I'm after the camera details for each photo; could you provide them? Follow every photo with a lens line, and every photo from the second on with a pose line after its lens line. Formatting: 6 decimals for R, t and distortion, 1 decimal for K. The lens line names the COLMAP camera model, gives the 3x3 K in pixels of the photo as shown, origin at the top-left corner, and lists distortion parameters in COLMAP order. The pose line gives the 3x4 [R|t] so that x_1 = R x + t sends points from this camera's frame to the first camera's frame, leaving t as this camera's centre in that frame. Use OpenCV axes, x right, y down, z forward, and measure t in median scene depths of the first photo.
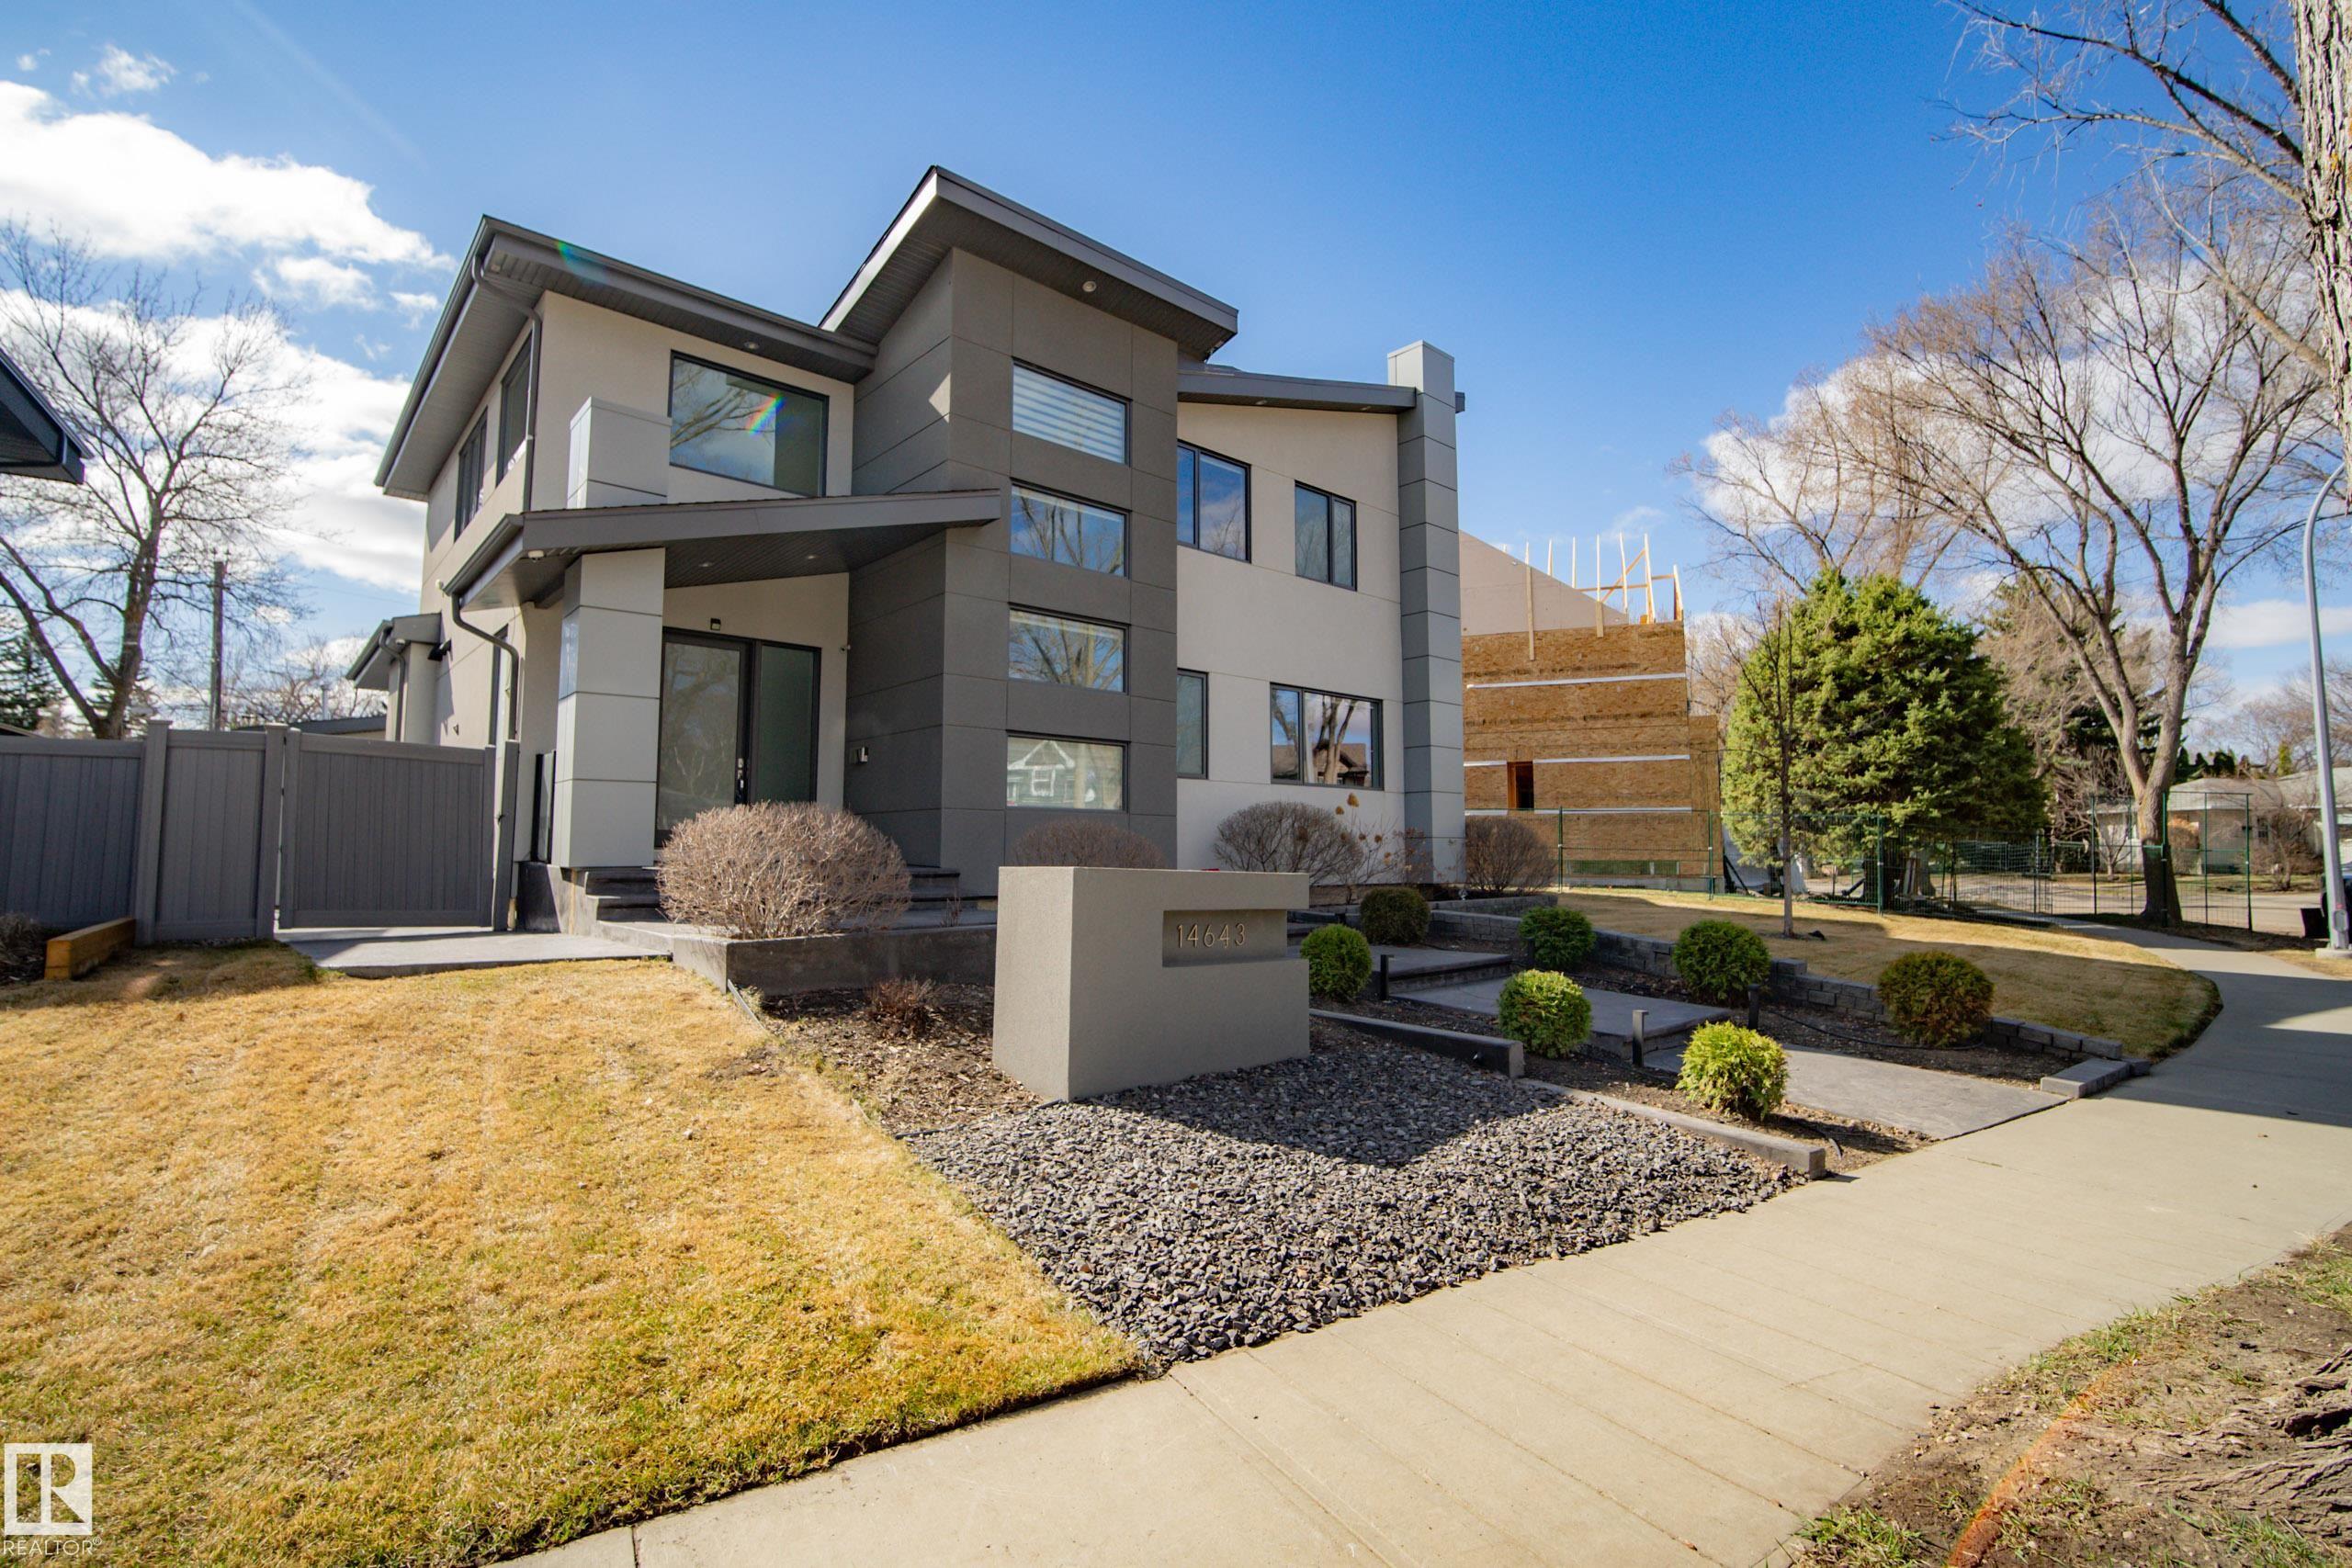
lens RADIAL K [[1062.5, 0, 1172.2], [0, 1062.5, 769.0], [0, 0, 1]] dist [-0.001779, 0.000065]
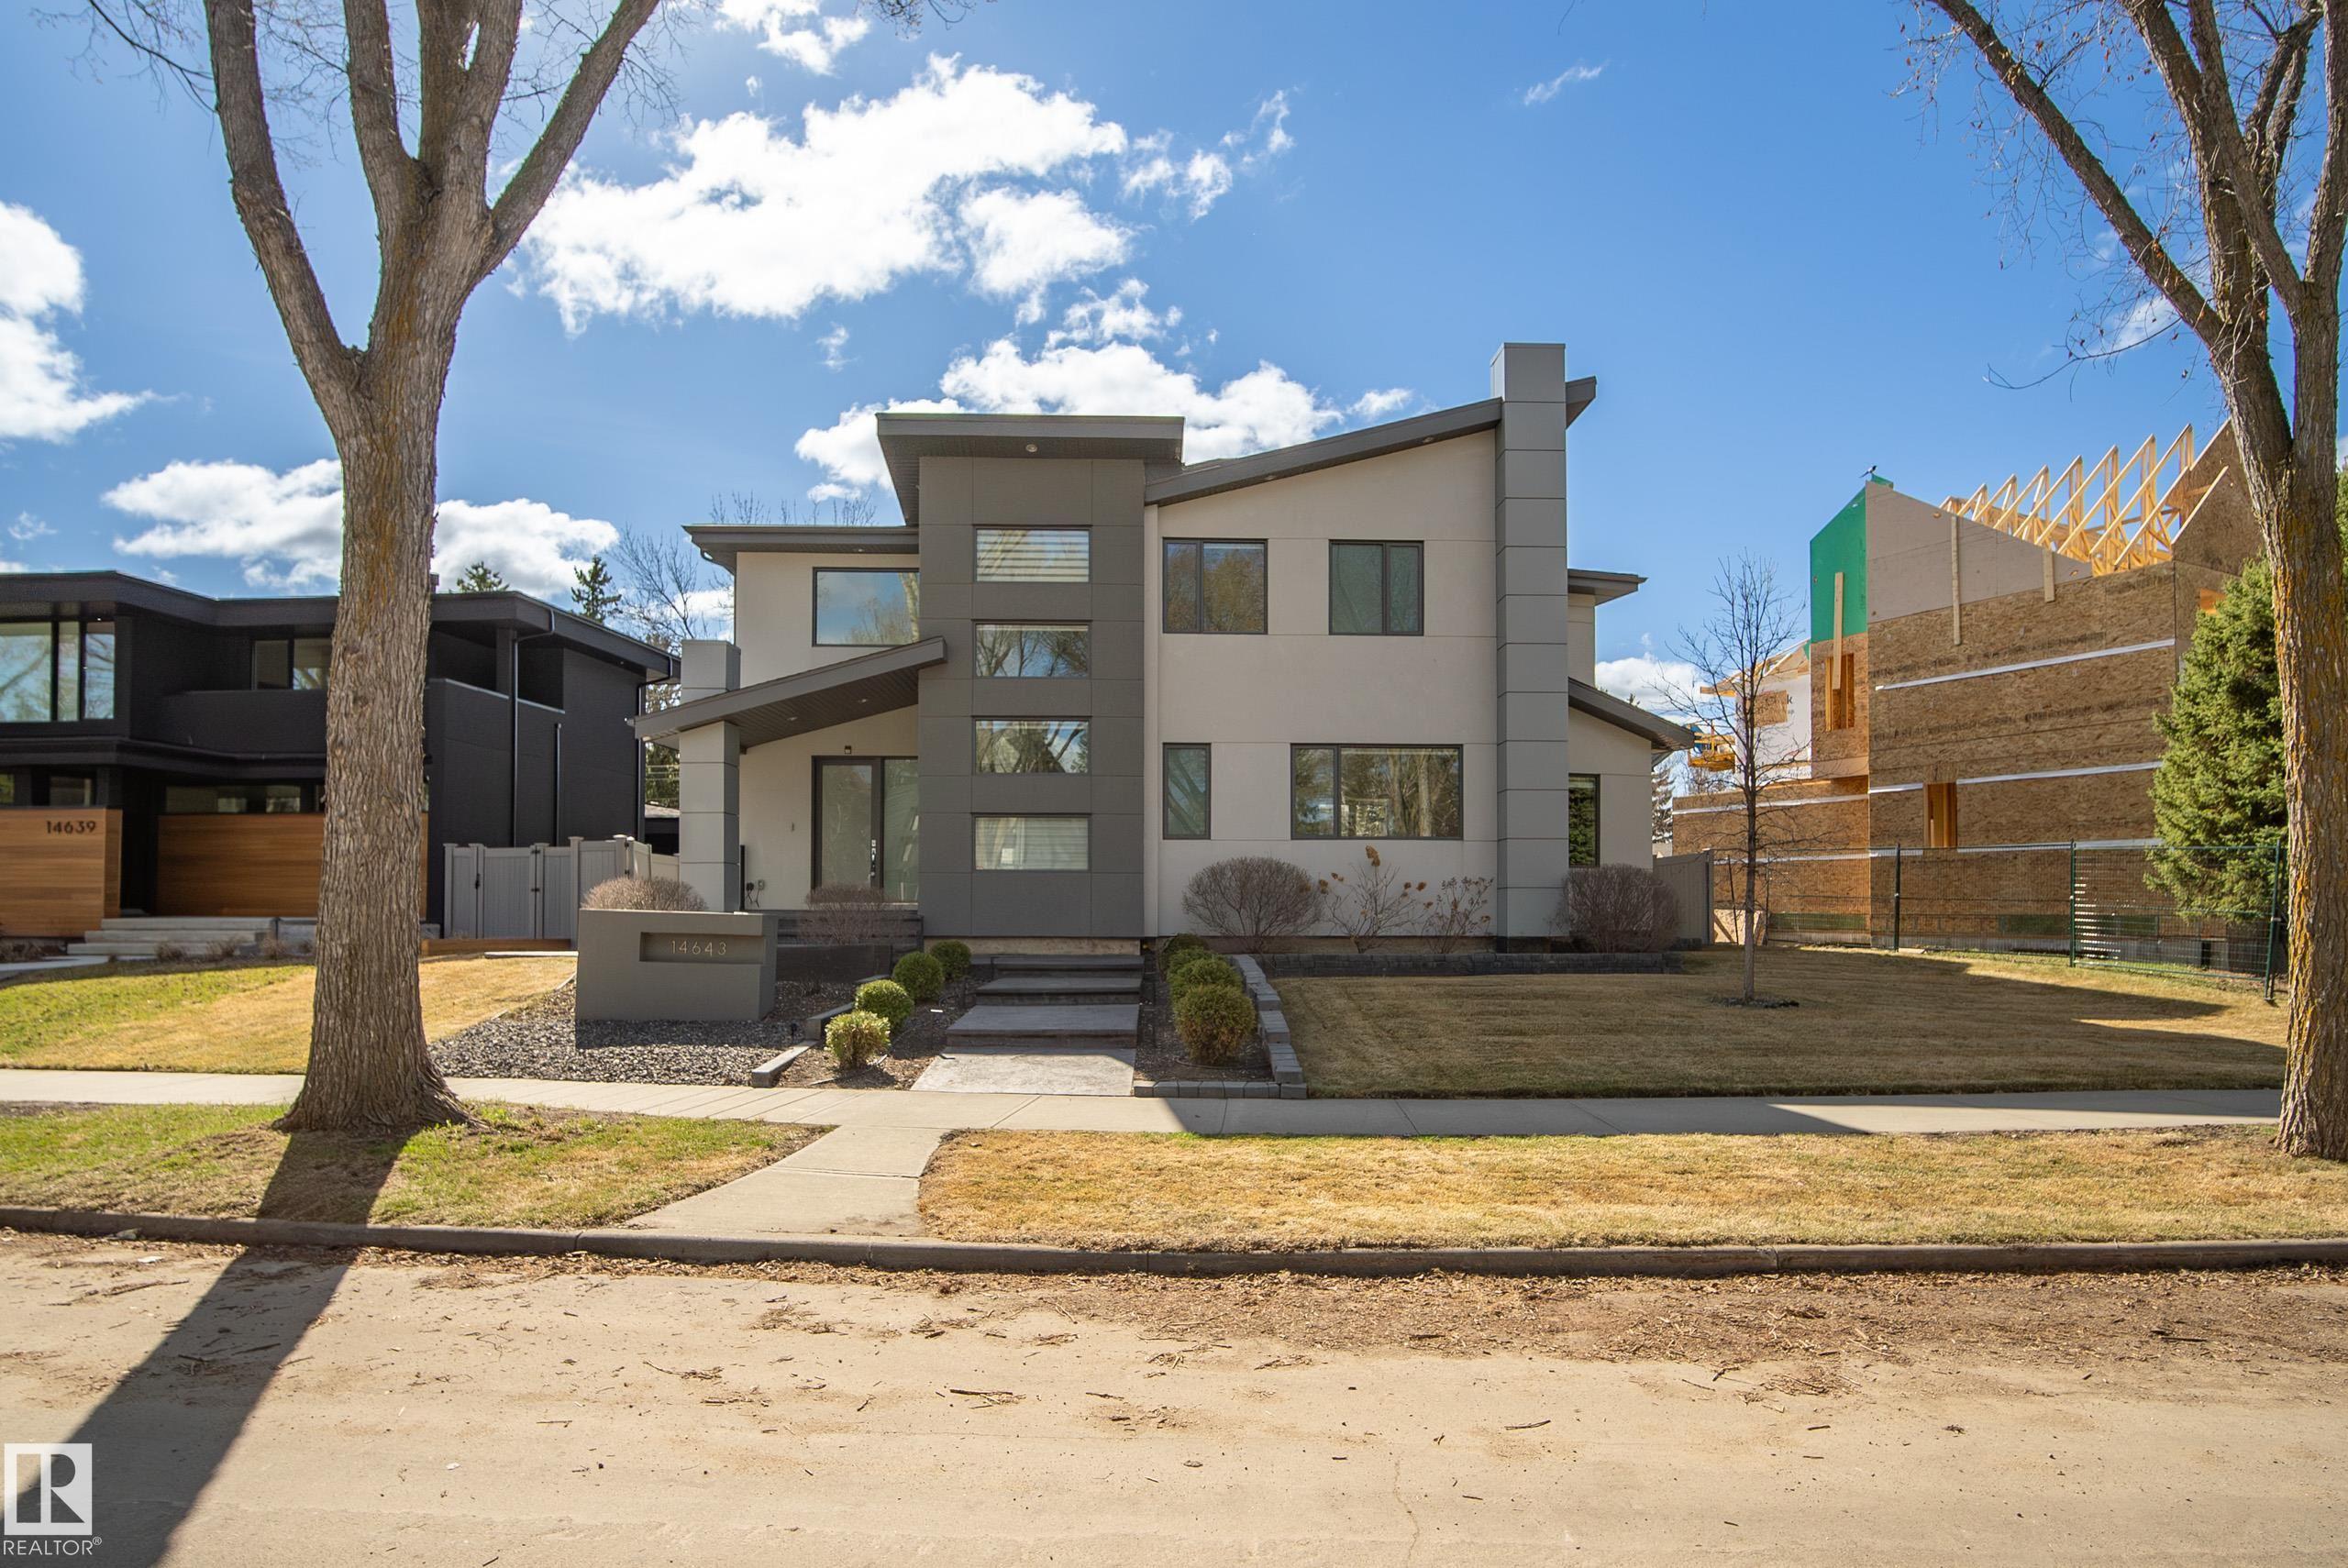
lens RADIAL K [[1242.1, 0, 1173.7], [0, 1242.1, 895.8], [0, 0, 1]] dist [0.001822, -0.000344]
pose [[0.770384, -0.008825, -0.637520, 0.497313], [0.050836, 0.997571, 0.047620, 0.002878], [0.635551, -0.069095, 0.768961, -0.022008]]
